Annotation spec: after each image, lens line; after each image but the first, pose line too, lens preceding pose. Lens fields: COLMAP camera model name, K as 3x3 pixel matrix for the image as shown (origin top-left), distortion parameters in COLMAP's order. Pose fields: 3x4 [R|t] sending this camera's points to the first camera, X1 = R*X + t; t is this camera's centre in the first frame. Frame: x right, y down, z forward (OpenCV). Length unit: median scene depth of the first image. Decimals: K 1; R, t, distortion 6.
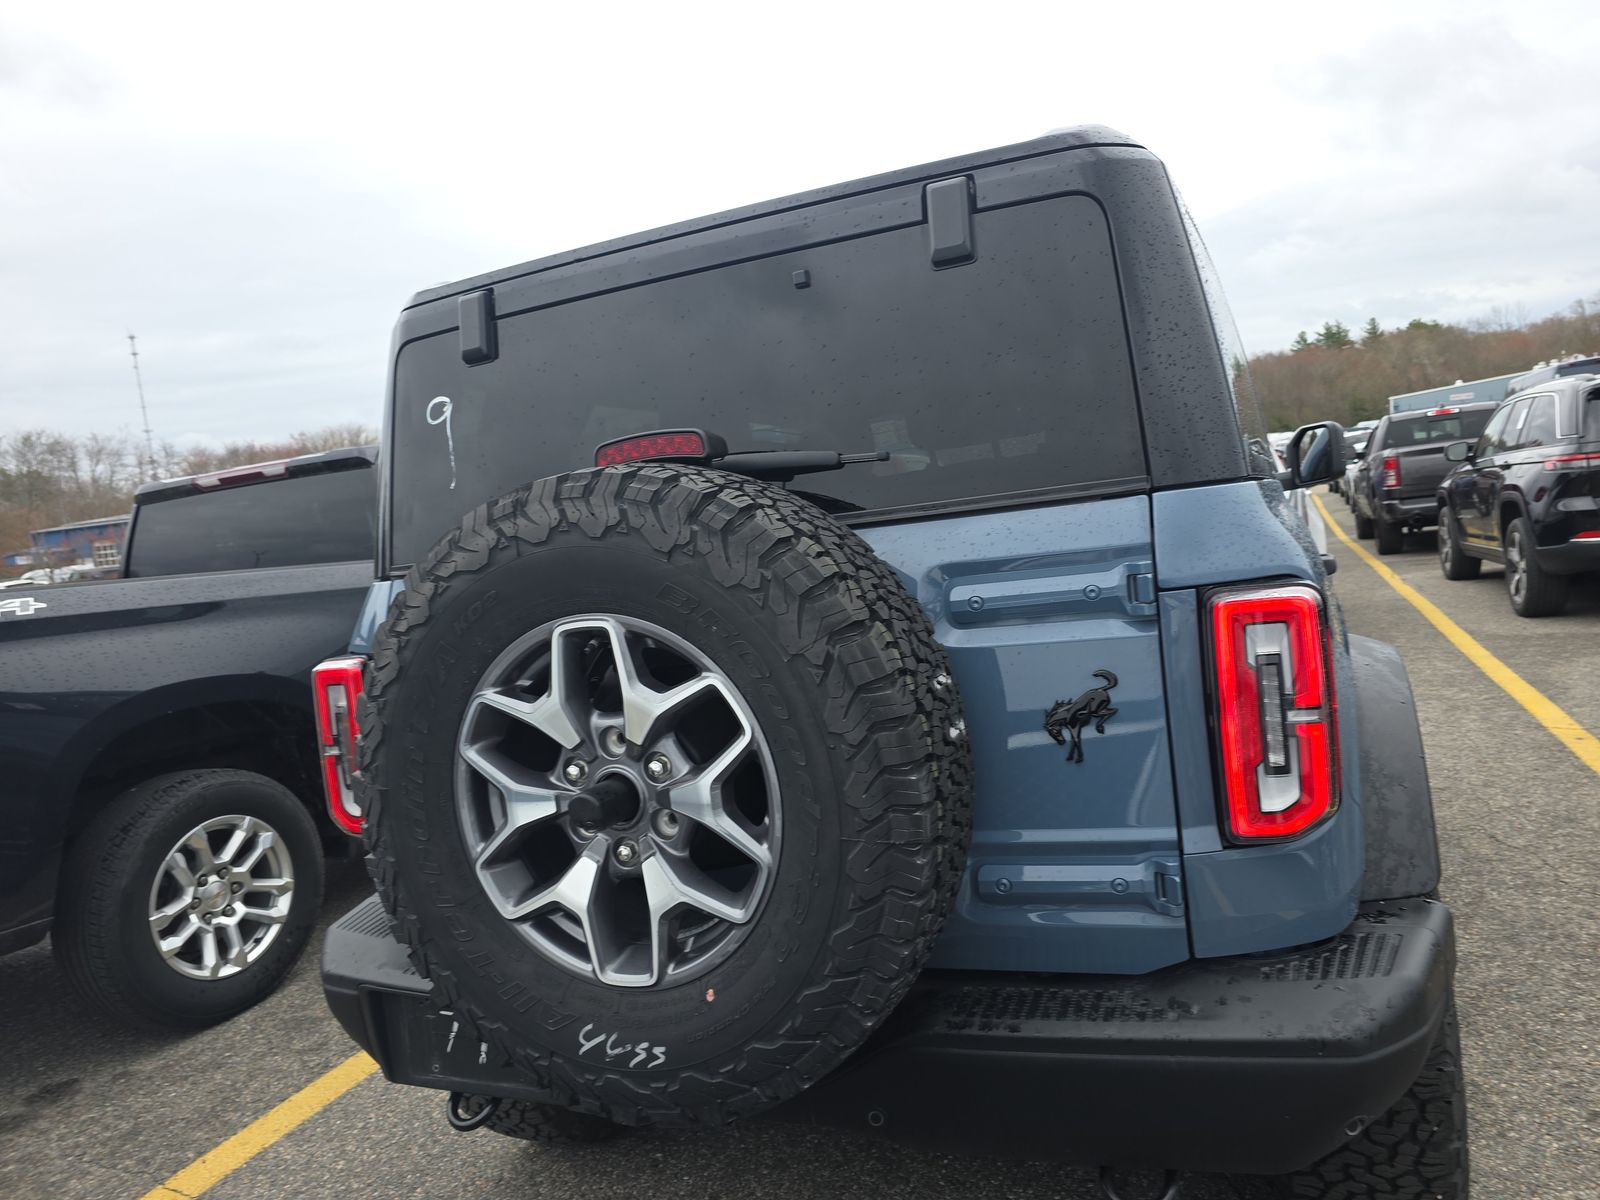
lens RADIAL K [[1063.3, 0, 800.0], [0, 1063.3, 600.0], [0, 0, 1]] dist [0.034253, -0.000293]
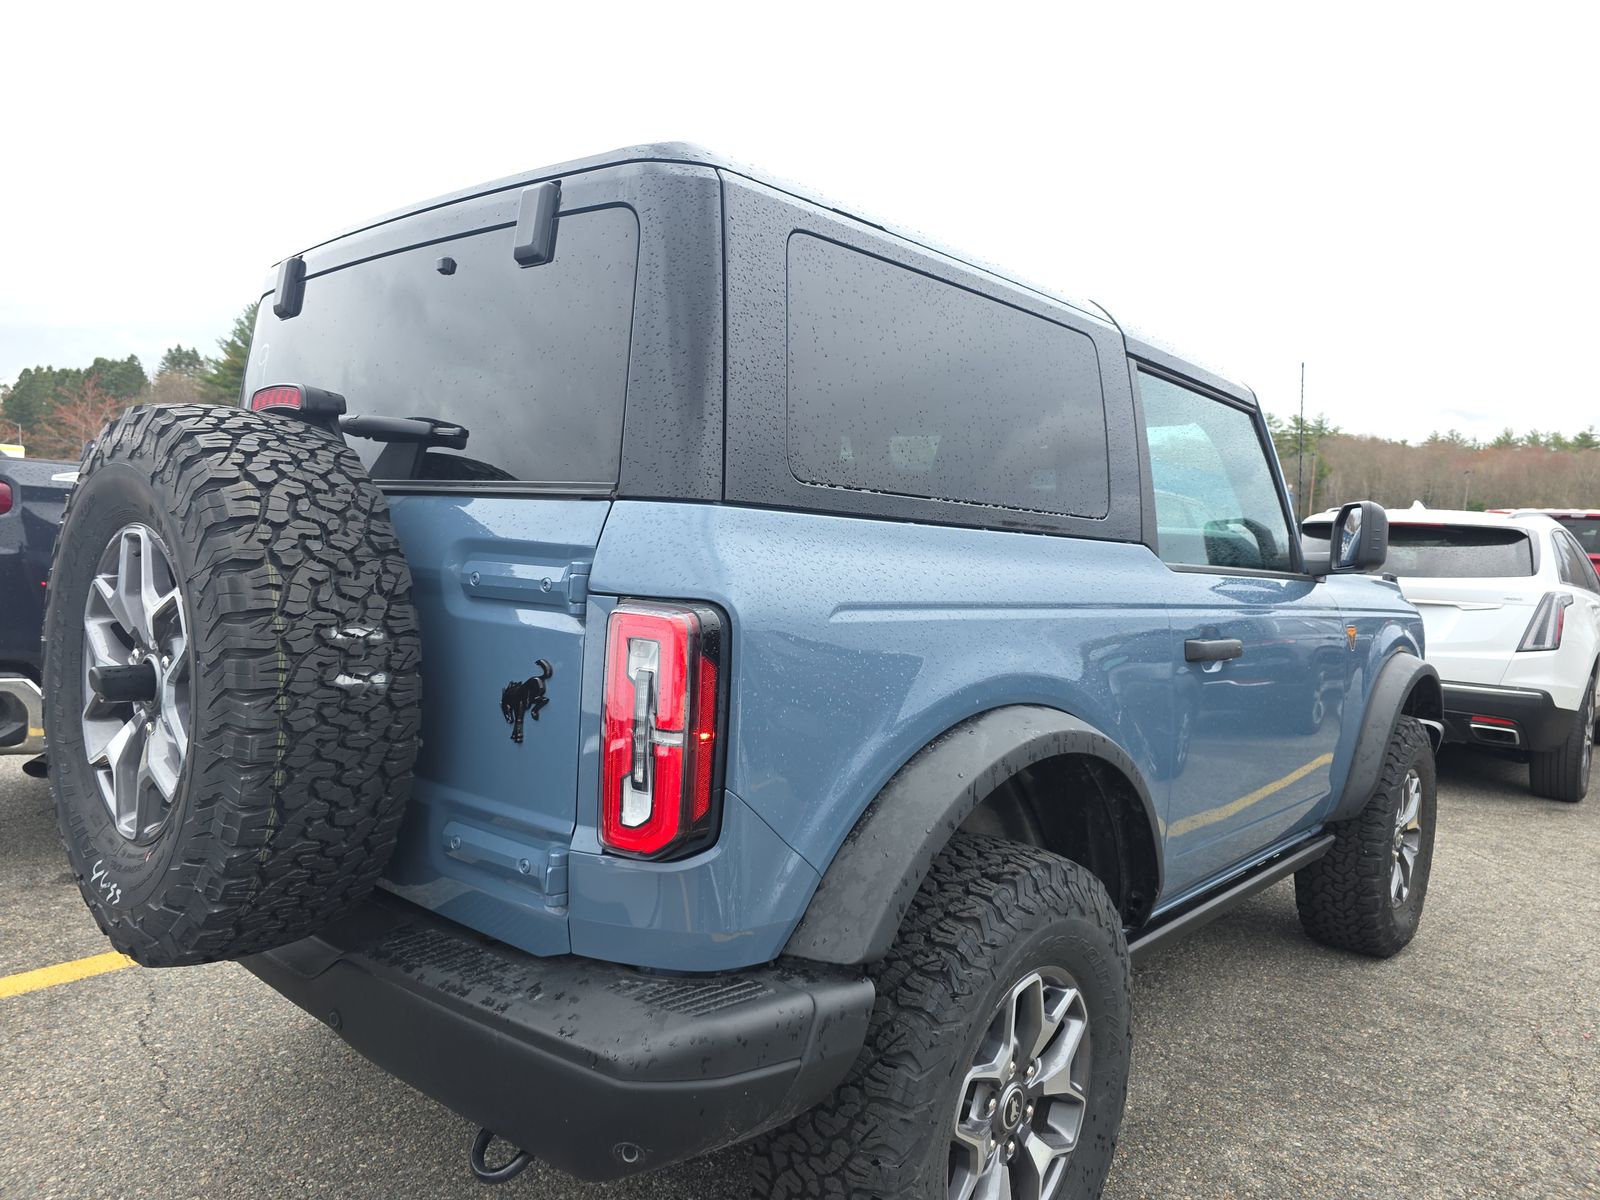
lens RADIAL K [[1080.9, 0, 800.0], [0, 1080.9, 600.0], [0, 0, 1]] dist [0.036977, -0.004174]
pose [[0.928347, 0.183702, -0.323149, 0.850607], [-0.182606, 0.982598, 0.033990, -0.074269], [0.323770, 0.027455, 0.945737, 0.074787]]
